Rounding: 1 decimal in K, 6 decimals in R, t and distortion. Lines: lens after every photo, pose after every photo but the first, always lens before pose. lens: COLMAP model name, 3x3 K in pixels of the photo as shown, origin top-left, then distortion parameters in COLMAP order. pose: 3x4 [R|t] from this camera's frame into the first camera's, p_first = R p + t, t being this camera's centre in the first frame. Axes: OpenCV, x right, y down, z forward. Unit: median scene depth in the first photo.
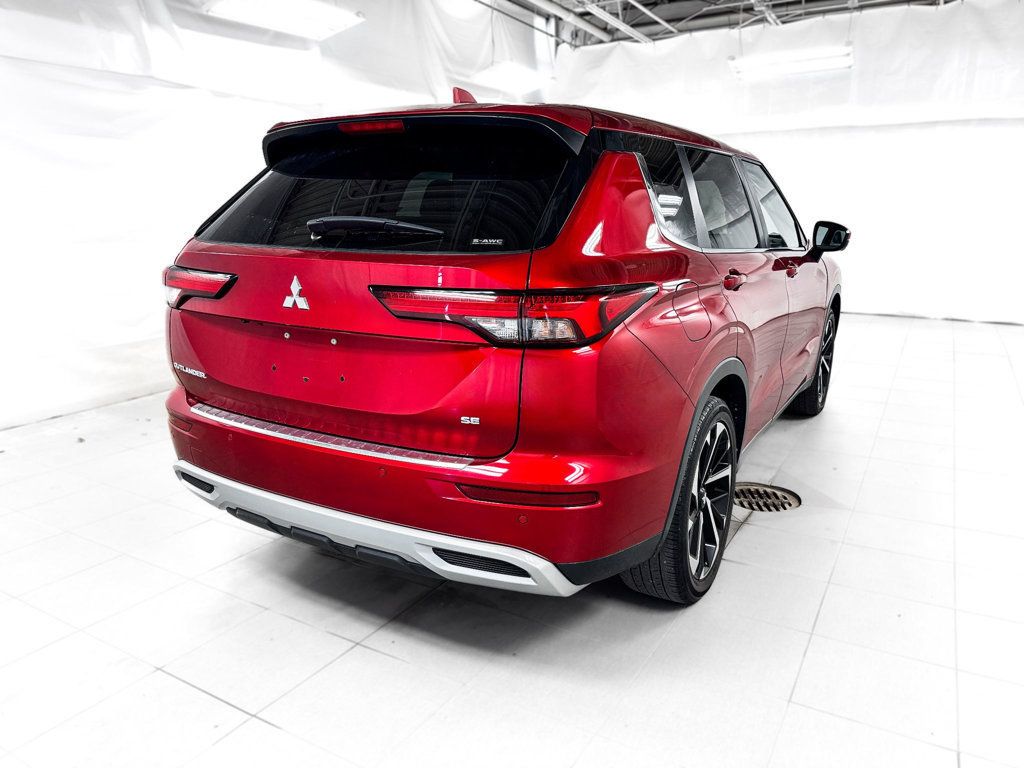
lens RADIAL K [[734.2, 0, 512.0], [0, 734.2, 384.0], [0, 0, 1]] dist [0.034066, -0.022042]
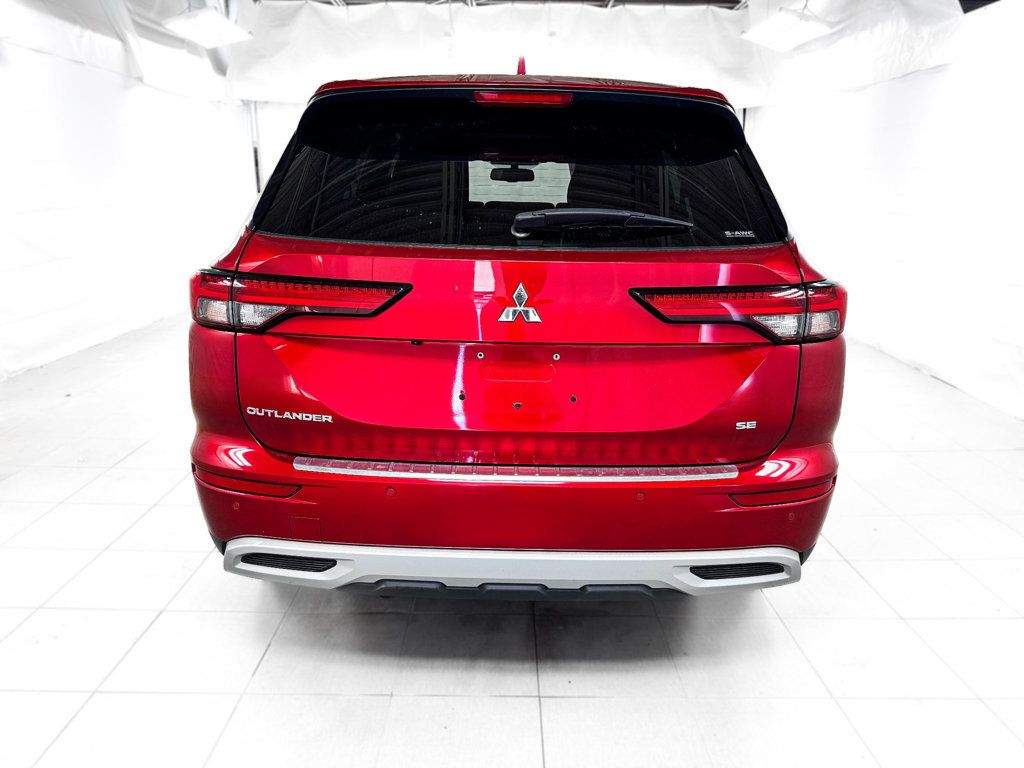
lens RADIAL K [[722.7, 0, 512.0], [0, 722.7, 384.0], [0, 0, 1]] dist [0.089323, -0.120231]
pose [[0.864782, -0.123372, 0.486756, -0.532563], [0.103828, 0.992333, 0.067052, -0.067370], [-0.491296, -0.007447, 0.870961, 0.229998]]
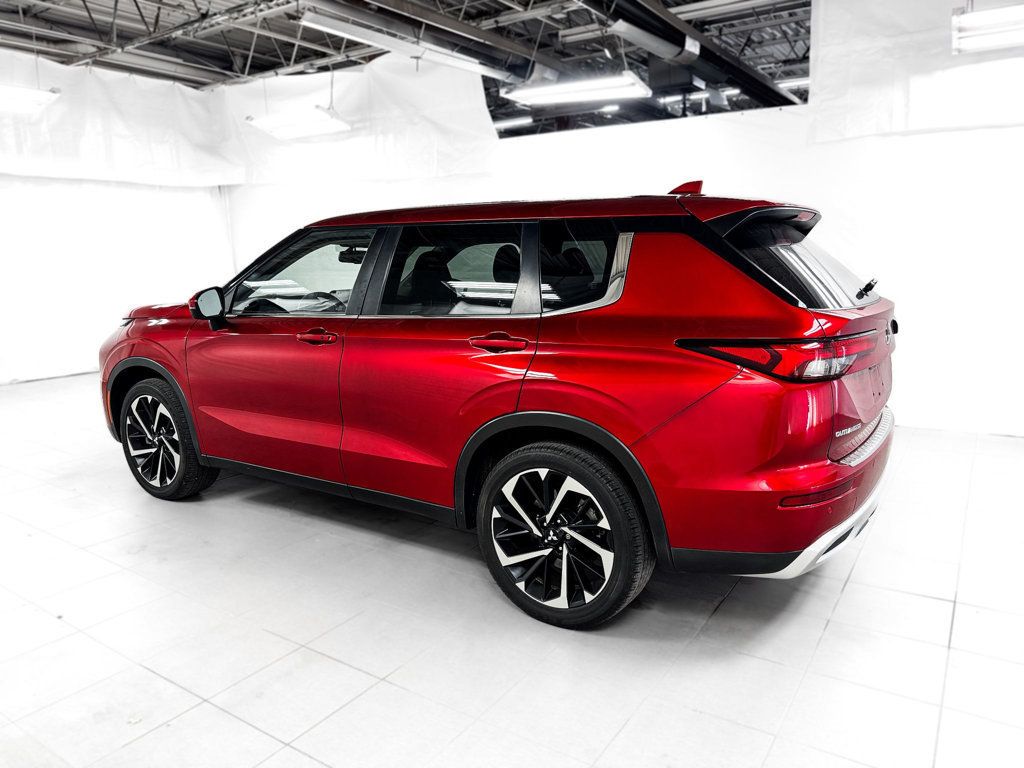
lens RADIAL K [[734.2, 0, 512.0], [0, 734.2, 384.0], [0, 0, 1]] dist [0.034066, -0.022042]
pose [[0.064146, -0.185045, 0.980634, -1.345586], [0.244328, 0.955663, 0.164351, -0.338161], [-0.967569, 0.229054, 0.106514, 1.205773]]
